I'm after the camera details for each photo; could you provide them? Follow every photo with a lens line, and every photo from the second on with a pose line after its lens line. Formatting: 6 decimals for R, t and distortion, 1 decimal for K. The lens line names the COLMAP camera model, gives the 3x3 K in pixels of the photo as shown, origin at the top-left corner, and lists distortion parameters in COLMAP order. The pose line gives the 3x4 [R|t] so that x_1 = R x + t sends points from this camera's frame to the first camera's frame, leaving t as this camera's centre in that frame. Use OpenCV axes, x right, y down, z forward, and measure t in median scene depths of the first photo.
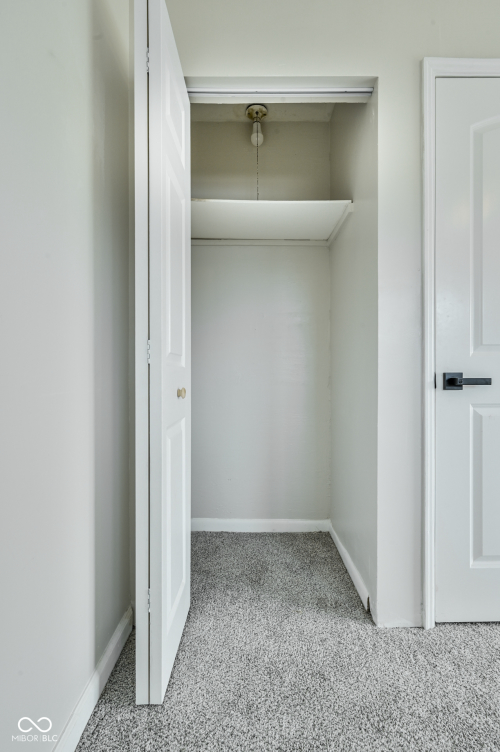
lens RADIAL K [[336.4, 0, 249.4], [0, 336.4, 375.5], [0, 0, 1]] dist [0.000785, -0.000255]
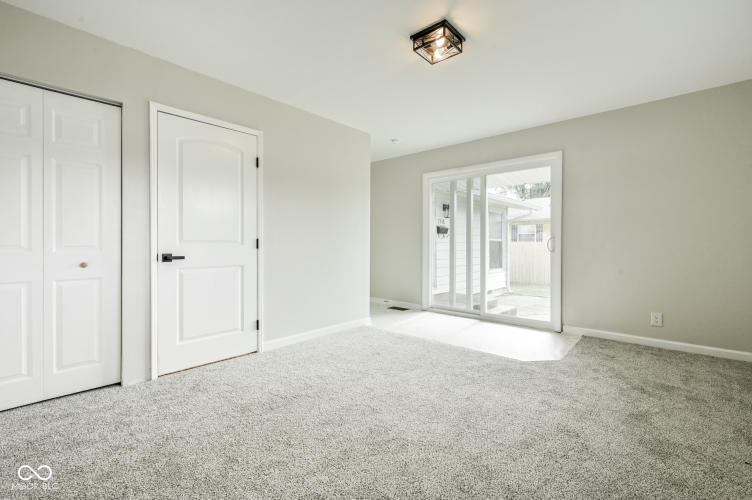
lens RADIAL K [[336.4, 0, 374.5], [0, 336.4, 249.1], [0, 0, 1]] dist [0.000785, -0.000255]
pose [[0.673323, 0.001045, 0.739348, -0.075819], [-0.000447, 0.999999, -0.001007, -0.034883], [-0.739349, 0.000348, 0.673323, -1.368331]]
